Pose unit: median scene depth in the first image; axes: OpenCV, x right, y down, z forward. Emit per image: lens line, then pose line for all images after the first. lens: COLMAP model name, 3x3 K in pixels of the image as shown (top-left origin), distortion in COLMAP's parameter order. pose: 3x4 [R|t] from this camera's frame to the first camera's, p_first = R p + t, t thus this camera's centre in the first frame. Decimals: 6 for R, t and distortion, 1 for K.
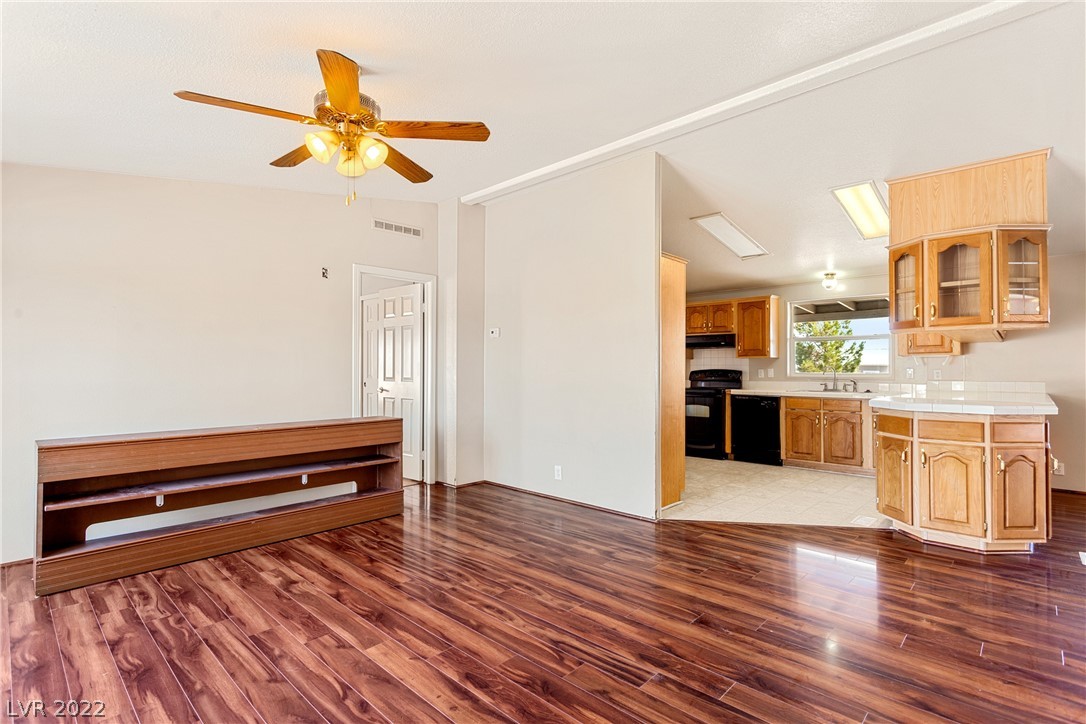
lens RADIAL K [[523.9, 0, 536.8], [0, 523.9, 365.9], [0, 0, 1]] dist [-0.000848, 0.003993]
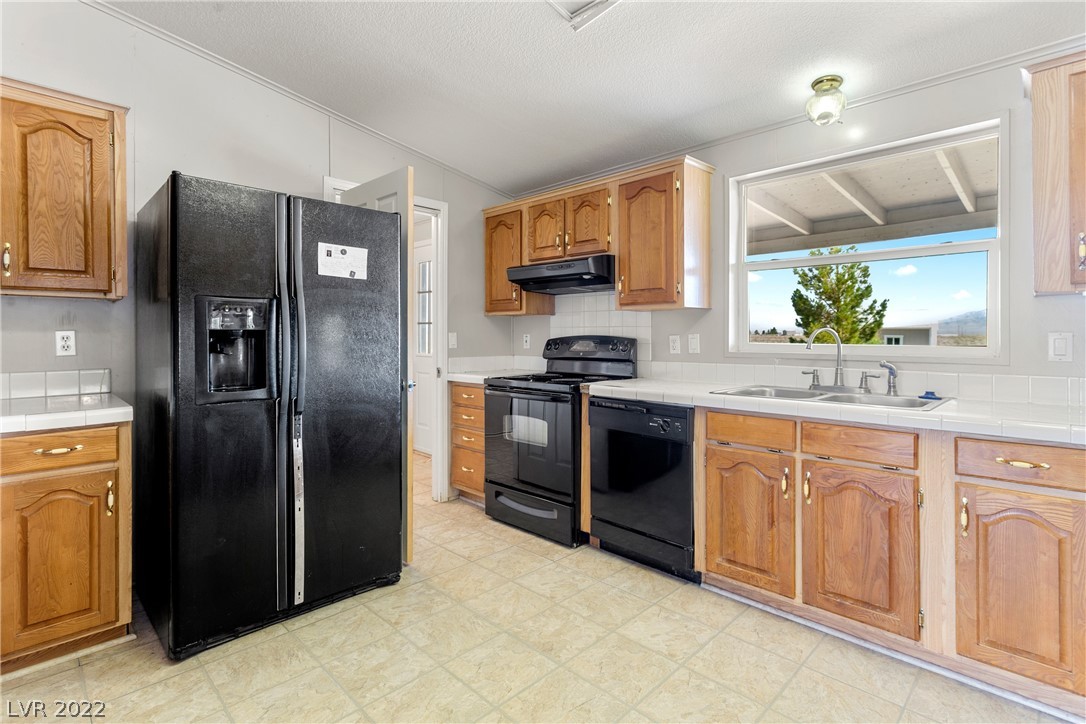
lens RADIAL K [[523.9, 0, 541.1], [0, 523.9, 339.1], [0, 0, 1]] dist [-0.000848, 0.003993]
pose [[0.999830, -0.003548, -0.018111, 0.332022], [0.003807, 0.999891, 0.014269, 0.002850], [0.018058, -0.014336, 0.999734, 0.567608]]
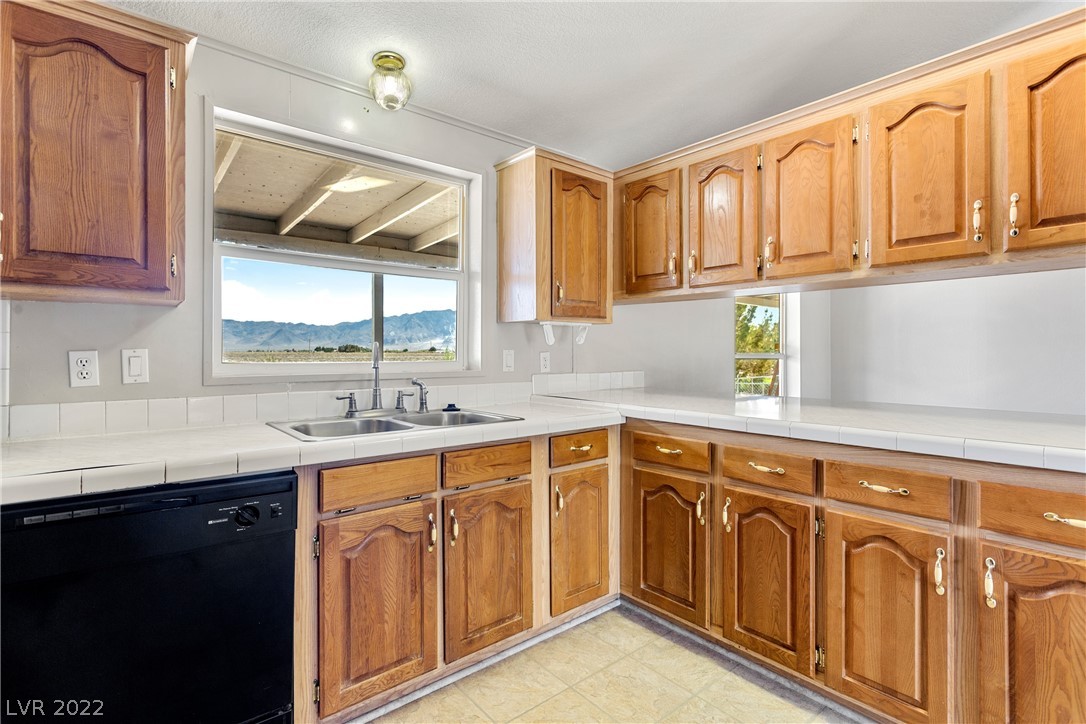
lens RADIAL K [[523.9, 0, 540.0], [0, 523.9, 353.2], [0, 0, 1]] dist [-0.000848, 0.003993]
pose [[0.133620, -0.005609, 0.991017, 0.228229], [-0.009285, 0.999933, 0.006912, 0.003681], [-0.990989, -0.010125, 0.133559, 0.790513]]
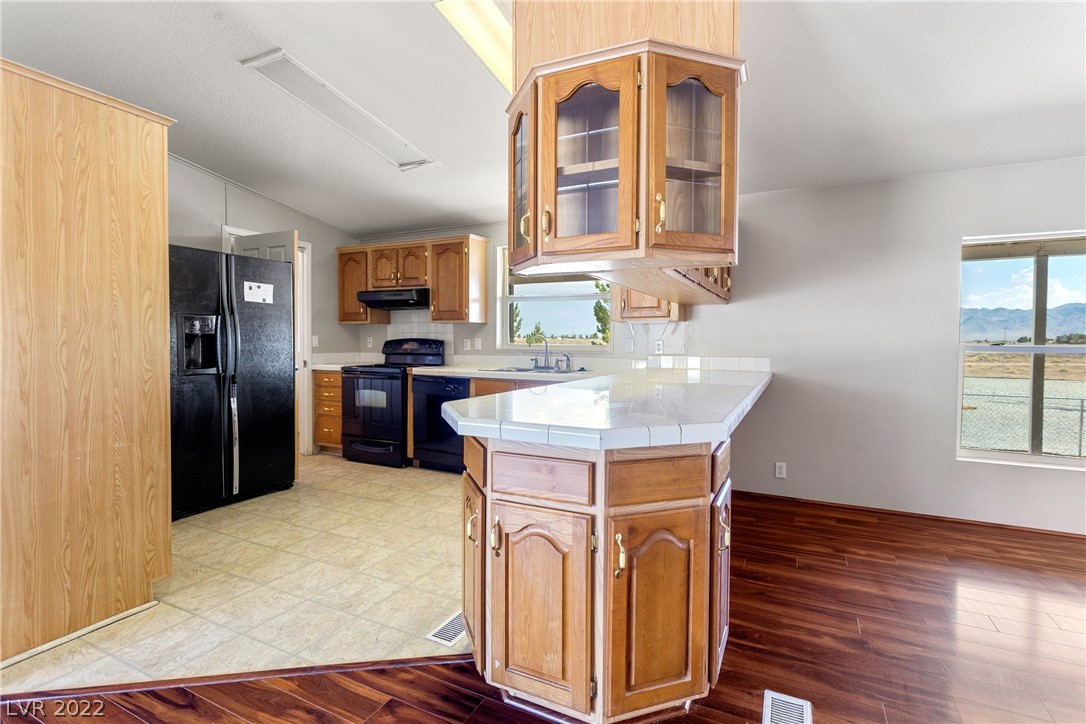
lens RADIAL K [[523.9, 0, 539.0], [0, 523.9, 355.6], [0, 0, 1]] dist [-0.000848, 0.003993]
pose [[0.959436, -0.004897, 0.281883, 0.328311], [-0.006811, 0.999155, 0.040538, -0.000378], [-0.281843, -0.040813, 0.958592, 0.280001]]
